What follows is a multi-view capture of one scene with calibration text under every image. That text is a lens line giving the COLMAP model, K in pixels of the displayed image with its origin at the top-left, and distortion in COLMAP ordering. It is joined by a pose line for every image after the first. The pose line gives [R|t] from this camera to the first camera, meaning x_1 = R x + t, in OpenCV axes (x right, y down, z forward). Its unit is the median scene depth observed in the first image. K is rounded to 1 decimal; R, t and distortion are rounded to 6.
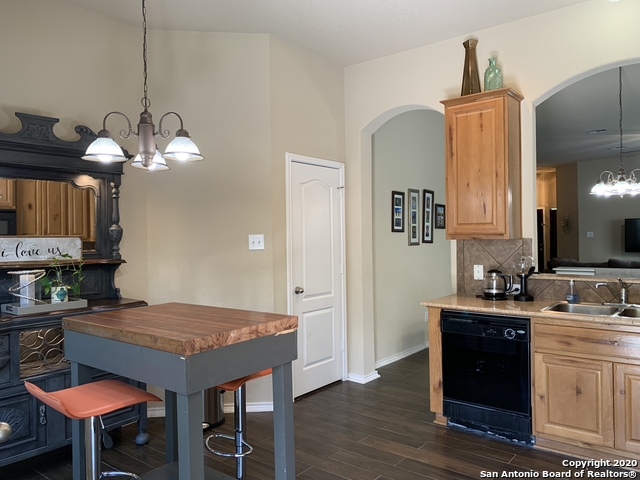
lens RADIAL K [[484.5, 0, 320.0], [0, 484.5, 240.0], [0, 0, 1]] dist [0.027104, -0.001925]
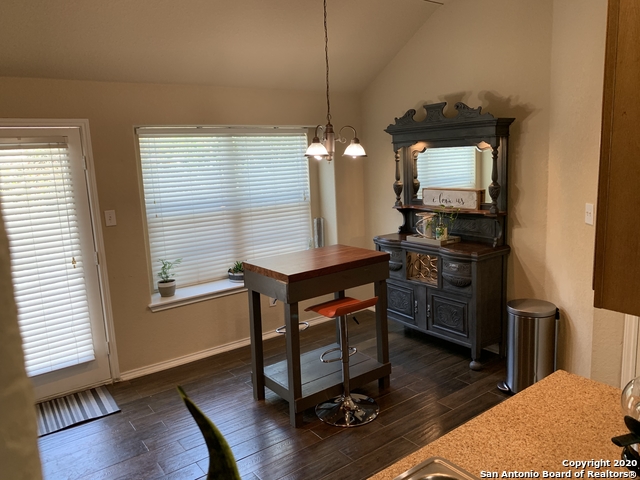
lens RADIAL K [[485.1, 0, 321.9], [0, 485.1, 231.6], [0, 0, 1]] dist [0.003593, -0.000592]
pose [[-0.248962, 0.179847, -0.951669, 0.893923], [0.040745, 0.983683, 0.175237, -0.154212], [0.967656, 0.004851, -0.252228, 1.055716]]
